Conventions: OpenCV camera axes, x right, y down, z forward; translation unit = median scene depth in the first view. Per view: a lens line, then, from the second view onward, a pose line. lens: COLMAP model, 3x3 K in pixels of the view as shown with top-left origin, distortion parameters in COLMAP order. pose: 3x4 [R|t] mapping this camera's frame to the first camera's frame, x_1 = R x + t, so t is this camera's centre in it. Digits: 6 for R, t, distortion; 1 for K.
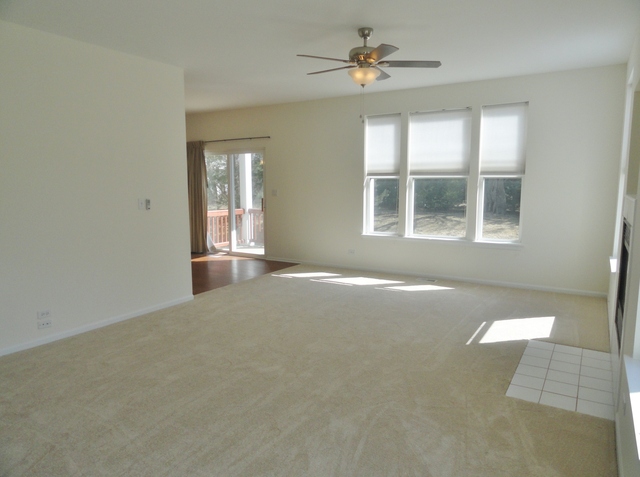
lens RADIAL K [[476.5, 0, 320.0], [0, 476.5, 238.5], [0, 0, 1]] dist [0.002210, 0.000833]
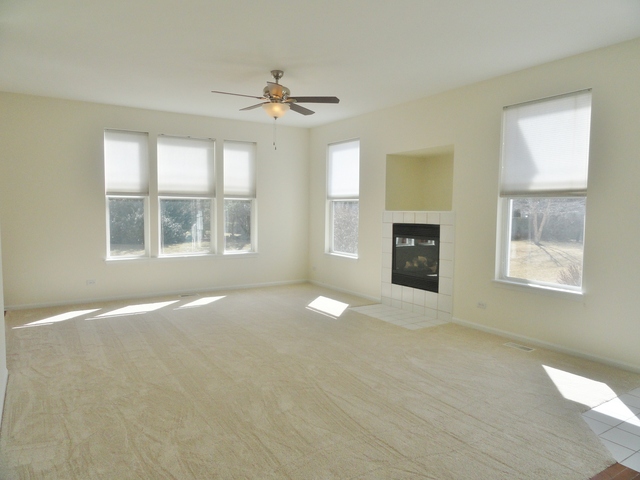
lens RADIAL K [[450.3, 0, 320.0], [0, 450.3, 240.0], [0, 0, 1]] dist [0.001620, 0.000497]
pose [[0.401789, -0.066363, 0.913325, -0.560053], [0.094255, 0.995070, 0.030838, -0.037910], [-0.910869, 0.073695, 0.406063, 0.316324]]
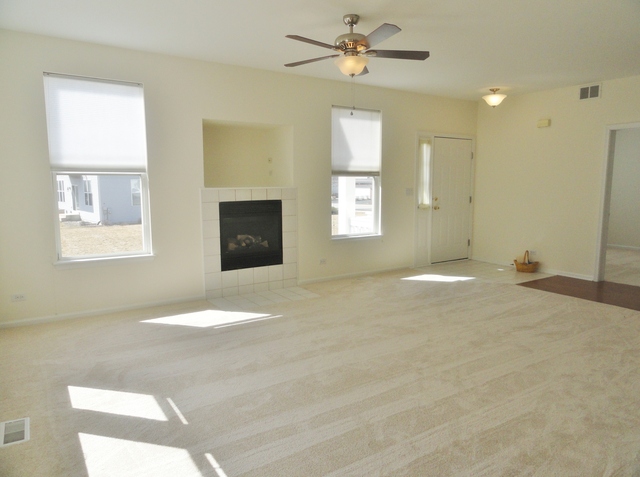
lens RADIAL K [[450.3, 0, 320.0], [0, 450.3, 238.5], [0, 0, 1]] dist [0.001620, 0.000497]
pose [[-0.922537, -0.050018, 0.382653, -0.127913], [0.039976, 0.973844, 0.223674, -0.137425], [-0.383832, 0.221645, -0.896408, 1.208674]]
